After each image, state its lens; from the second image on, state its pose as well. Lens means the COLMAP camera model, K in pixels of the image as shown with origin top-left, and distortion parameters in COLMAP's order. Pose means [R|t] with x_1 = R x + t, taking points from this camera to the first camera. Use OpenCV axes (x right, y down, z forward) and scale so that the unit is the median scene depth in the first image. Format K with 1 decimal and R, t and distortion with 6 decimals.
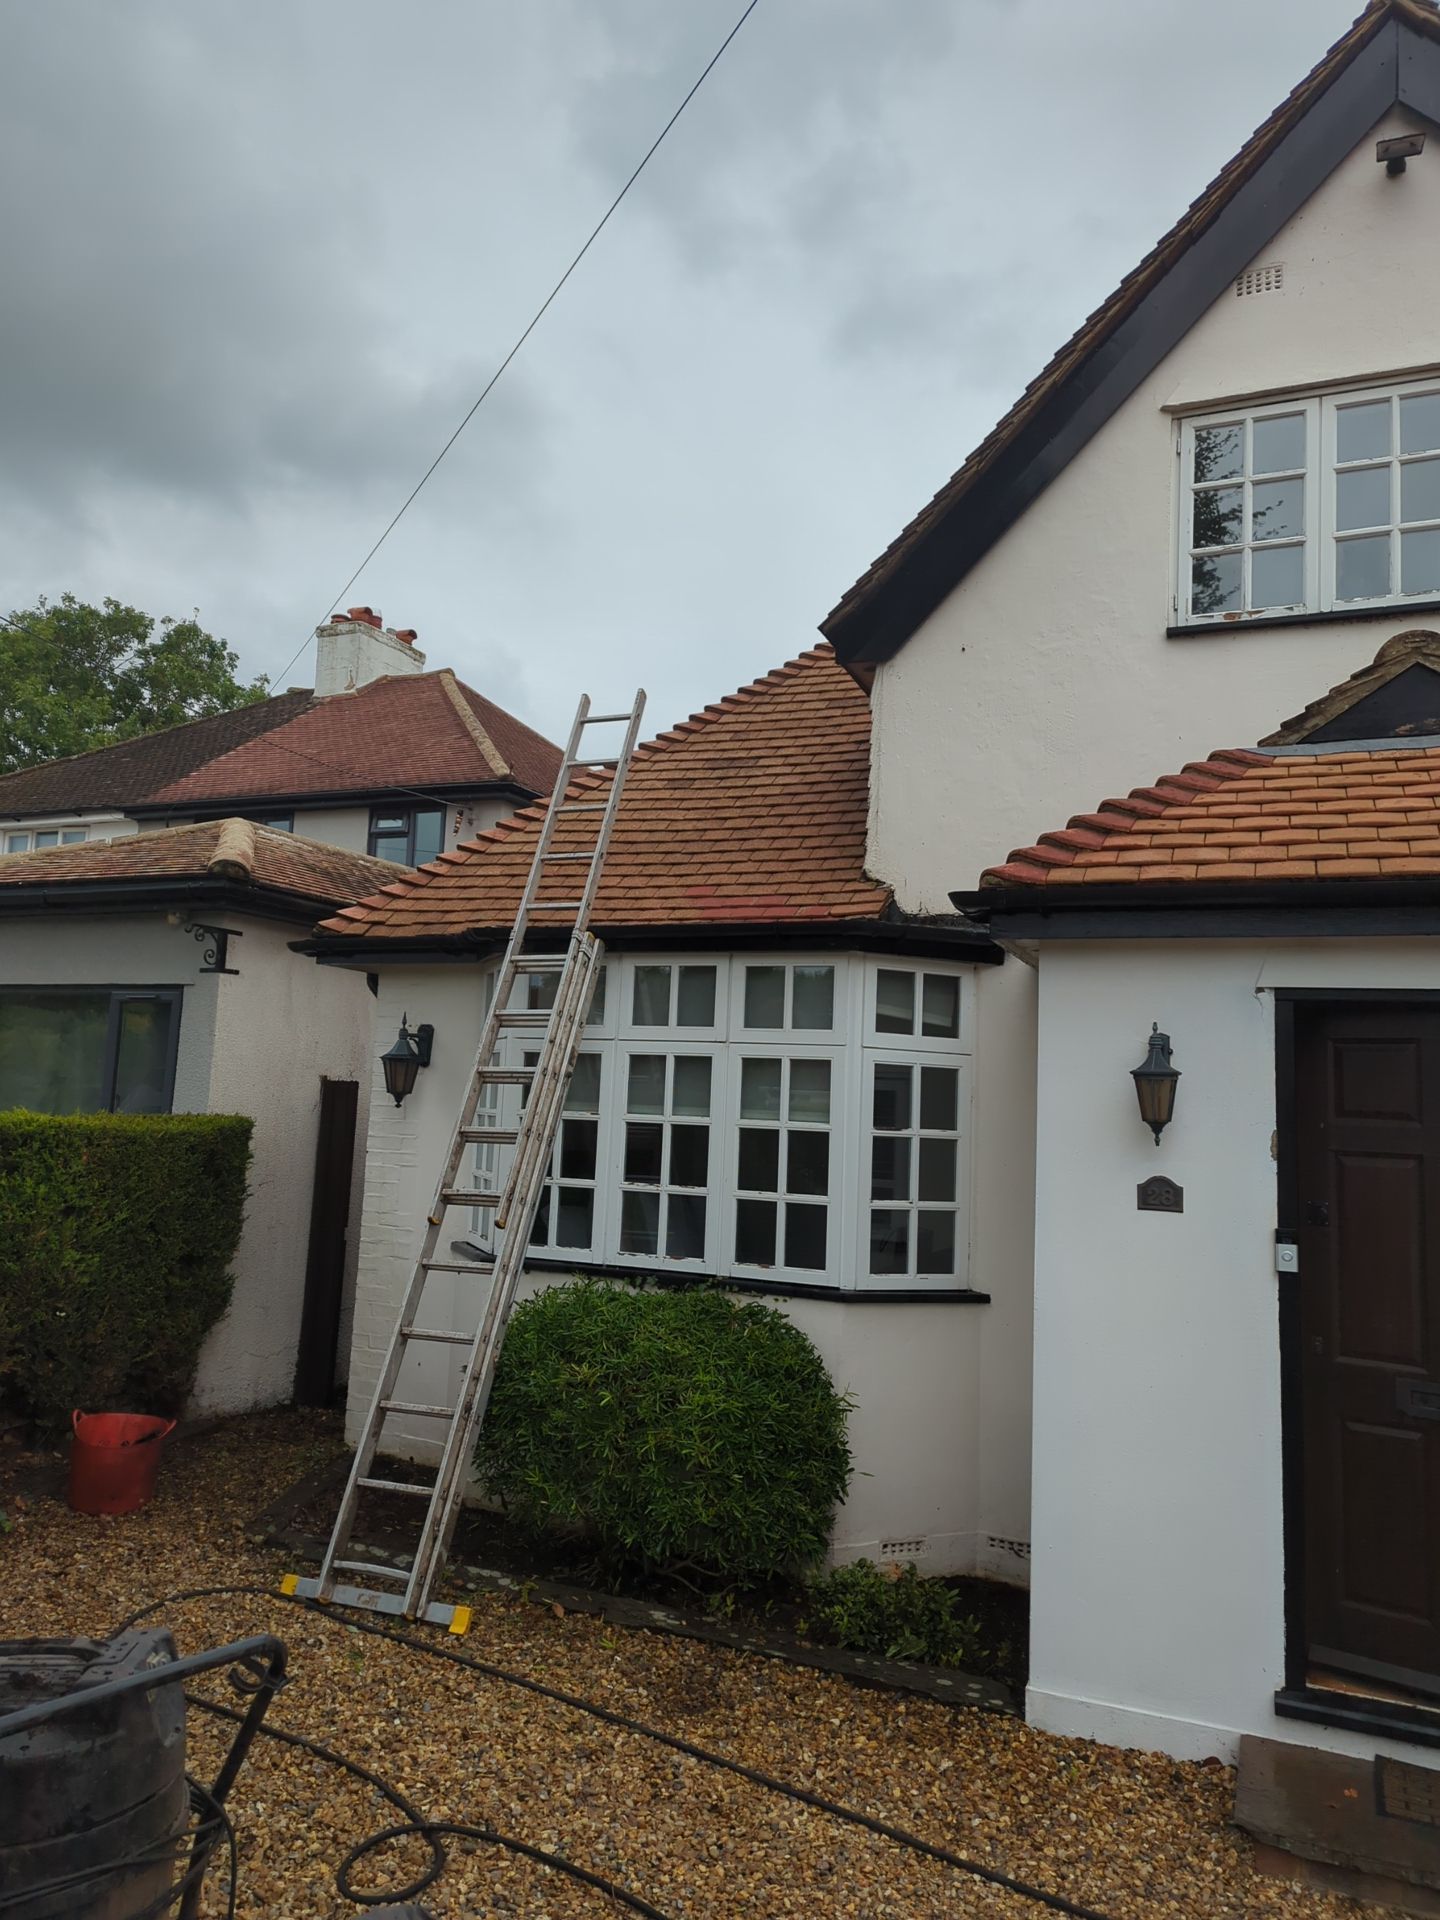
lens RADIAL K [[1372.8, 0, 713.8], [0, 1372.8, 950.9], [0, 0, 1]] dist [0.087081, -0.071394]
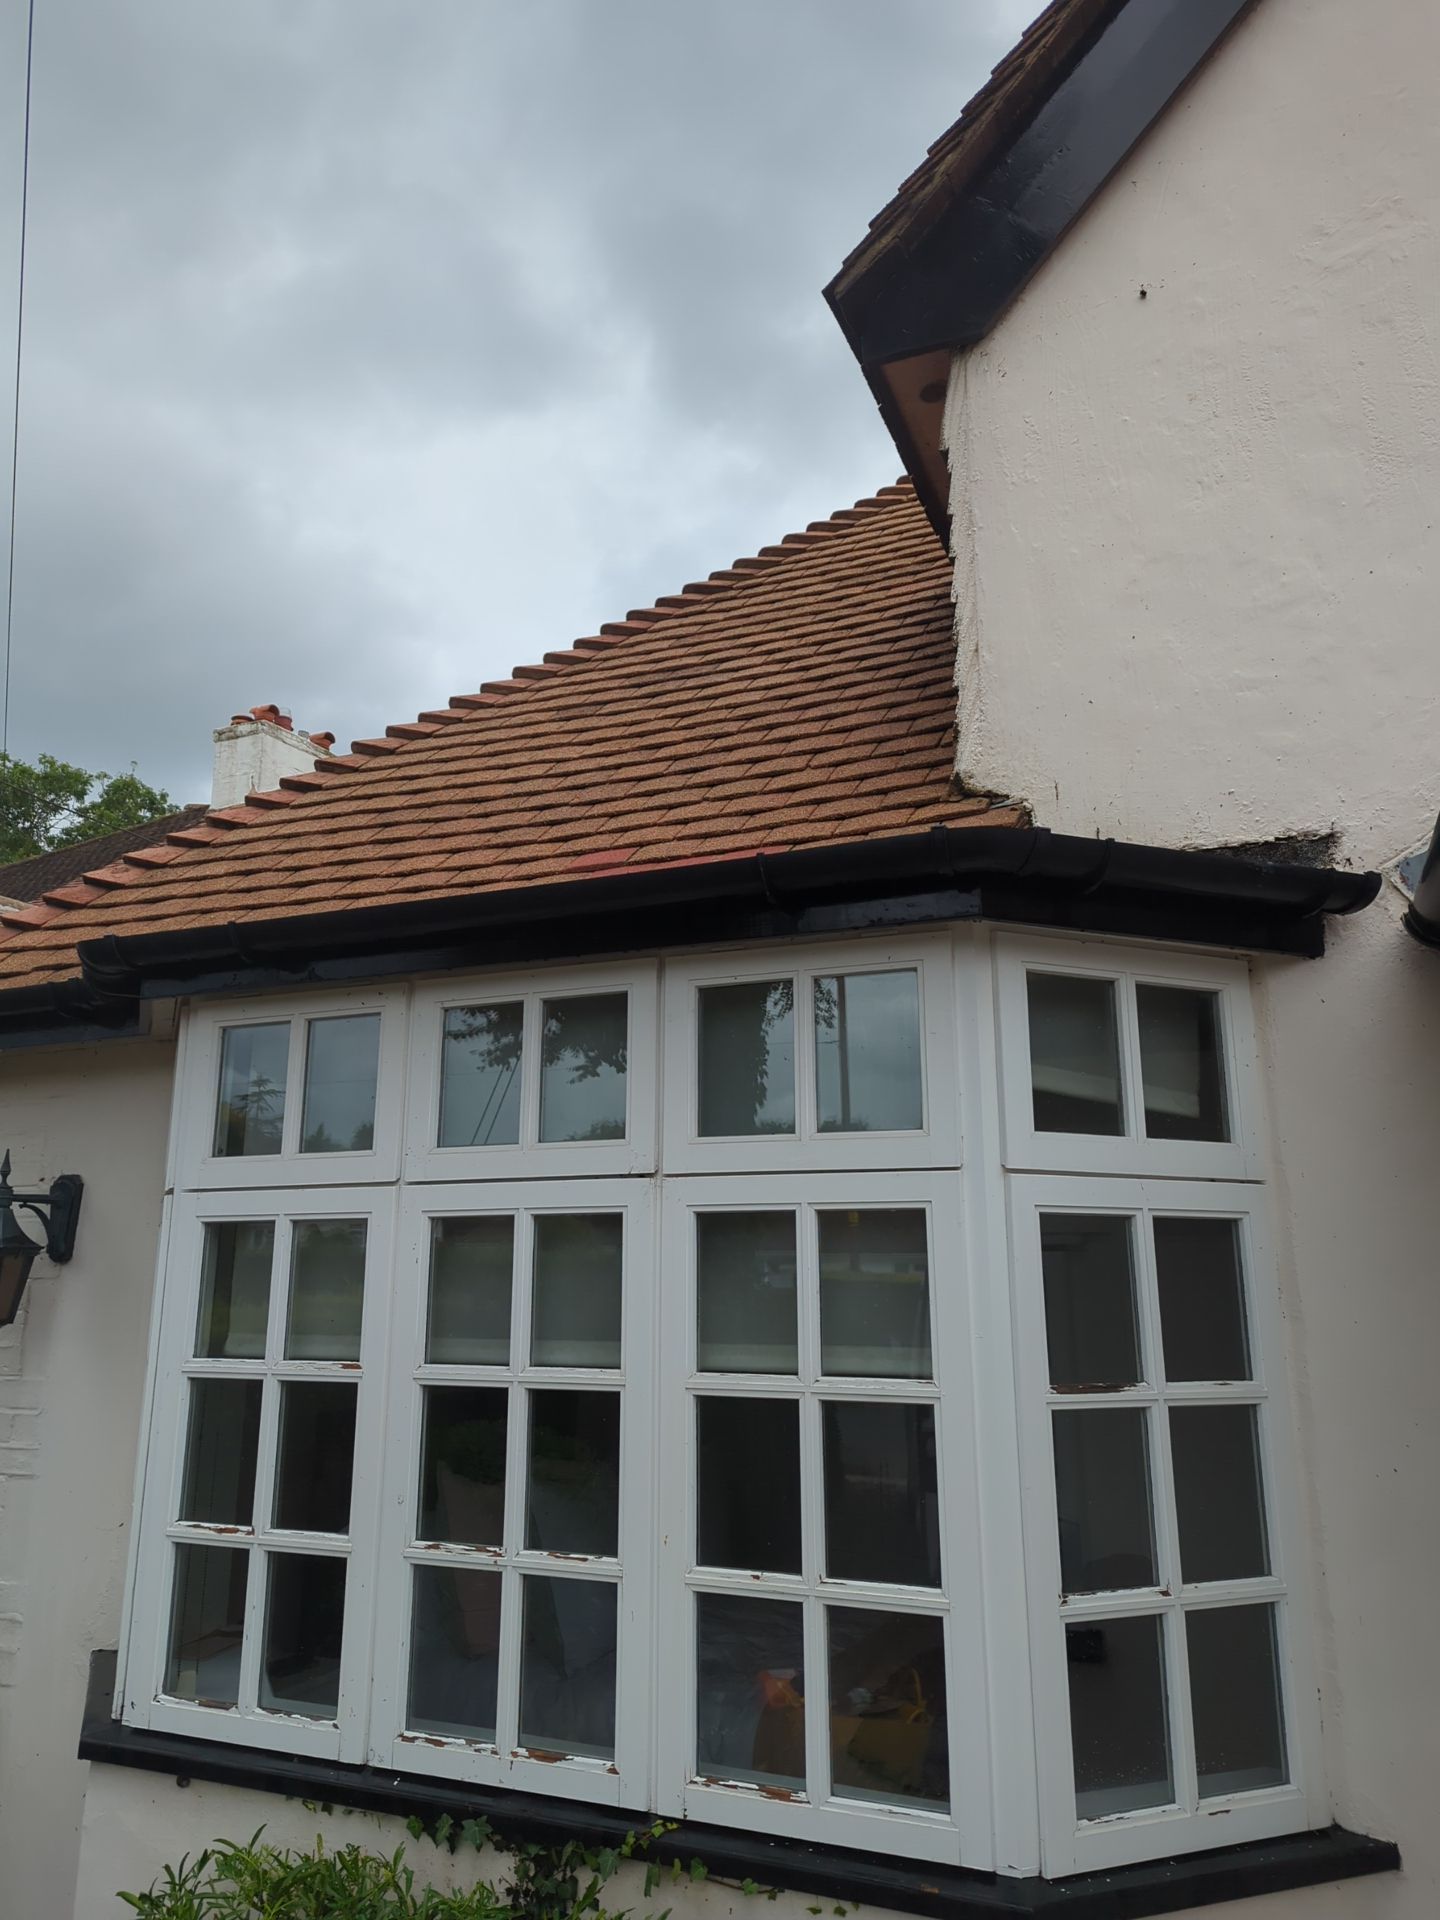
lens RADIAL K [[1377.0, 0, 720.0], [0, 1377.0, 960.0], [0, 0, 1]] dist [0.060807, -0.072690]
pose [[0.999050, -0.040547, 0.015947, 0.024062], [0.042036, 0.993265, -0.107967, 0.048226], [-0.011462, 0.108535, 0.994027, 0.590831]]
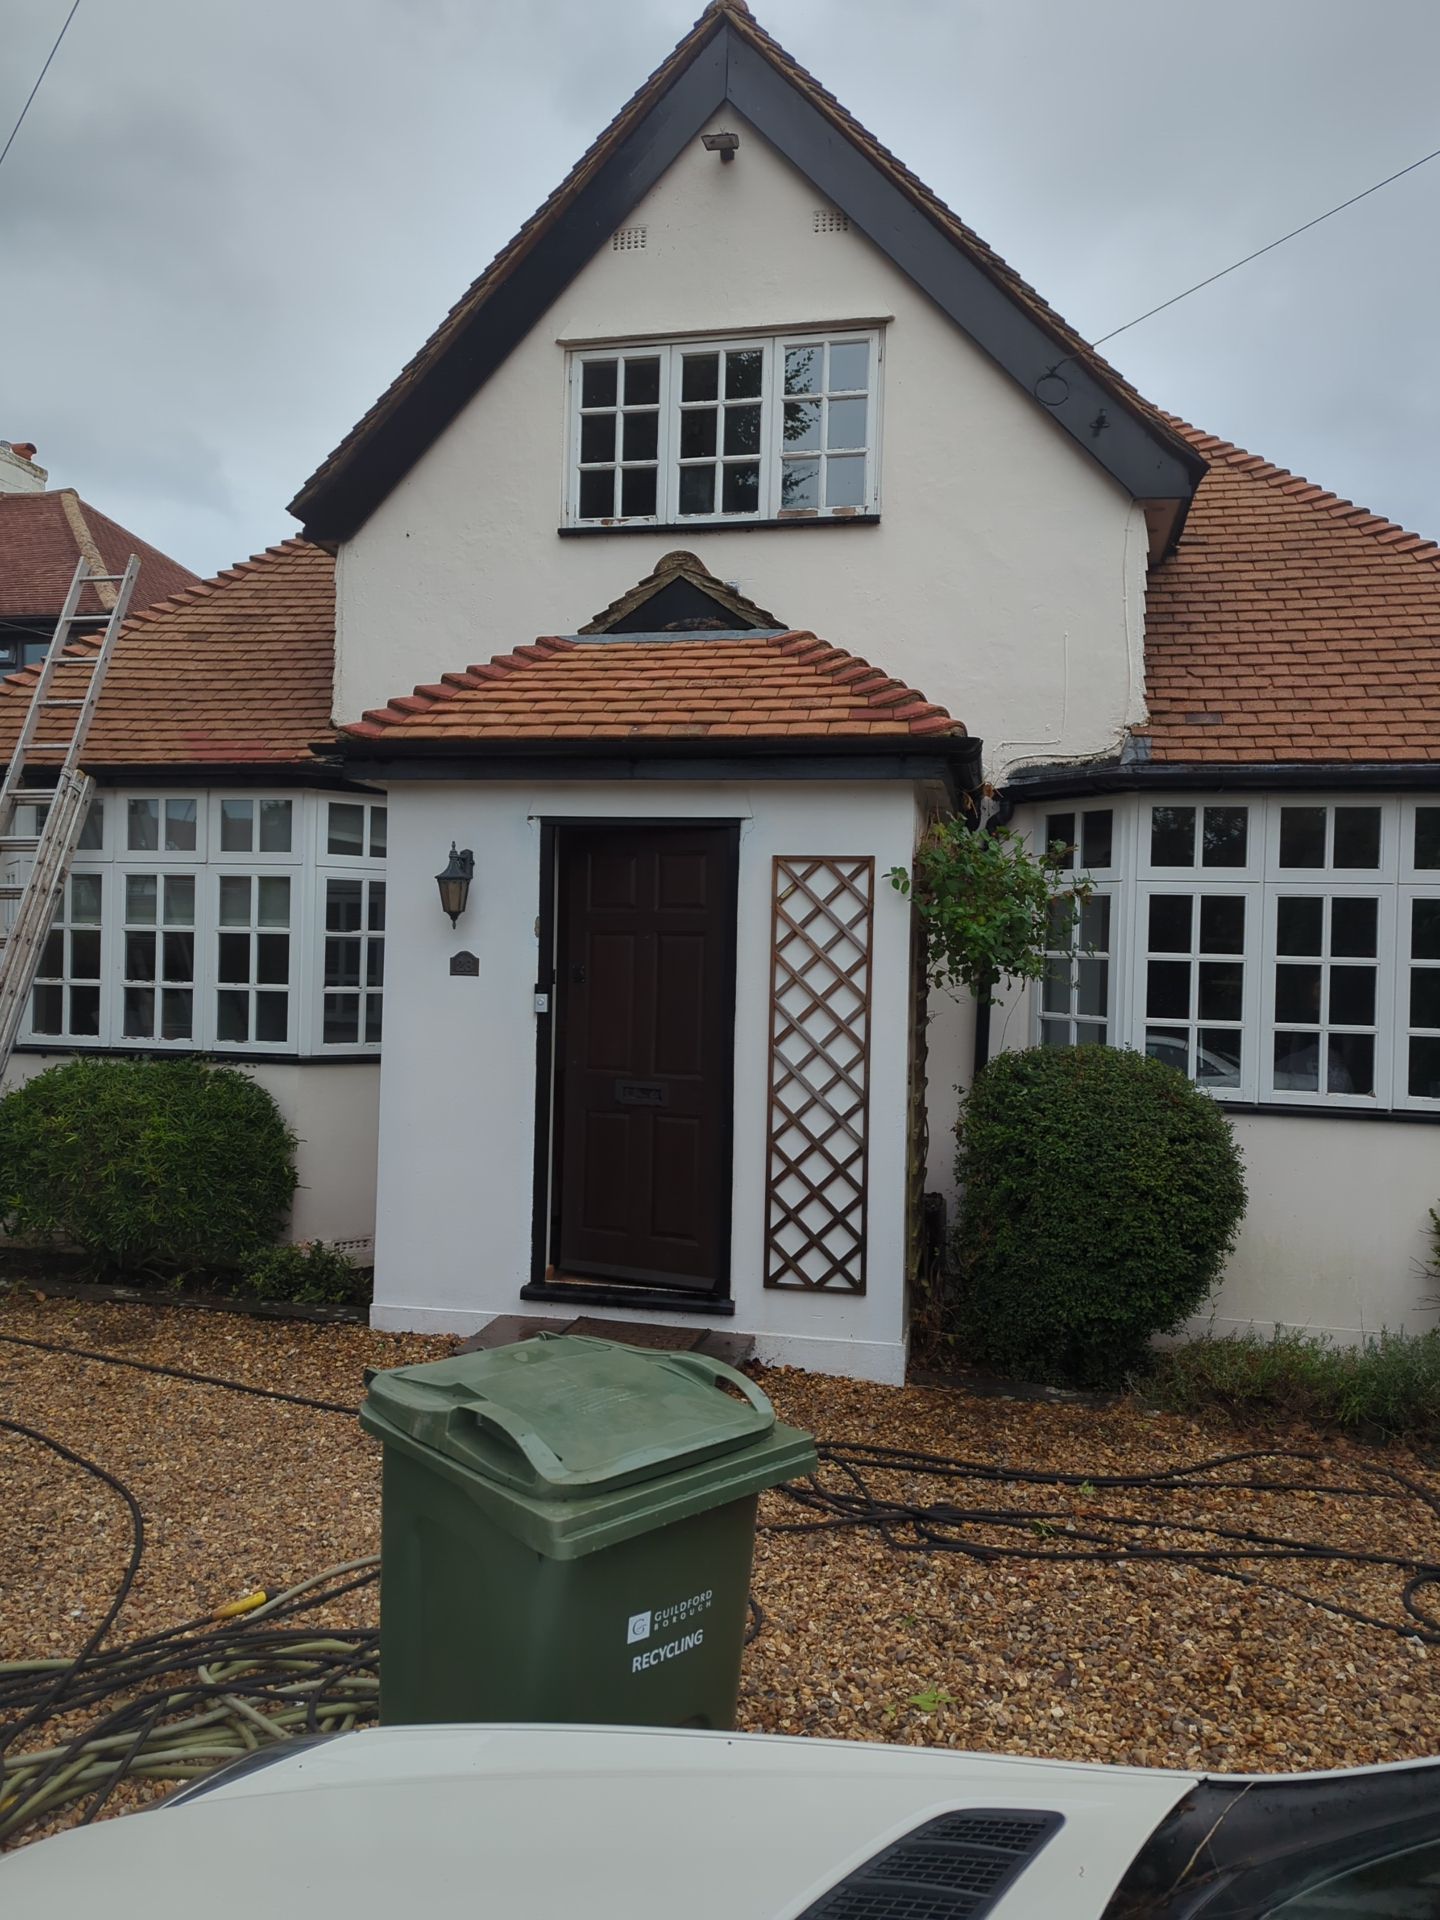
lens RADIAL K [[1370.7, 0, 720.0], [0, 1370.7, 960.0], [0, 0, 1]] dist [0.085897, -0.069525]
pose [[0.981468, -0.021357, 0.190431, 0.219375], [-0.002555, 0.992224, 0.124442, -0.001718], [-0.191608, -0.122623, 0.973781, -0.286115]]
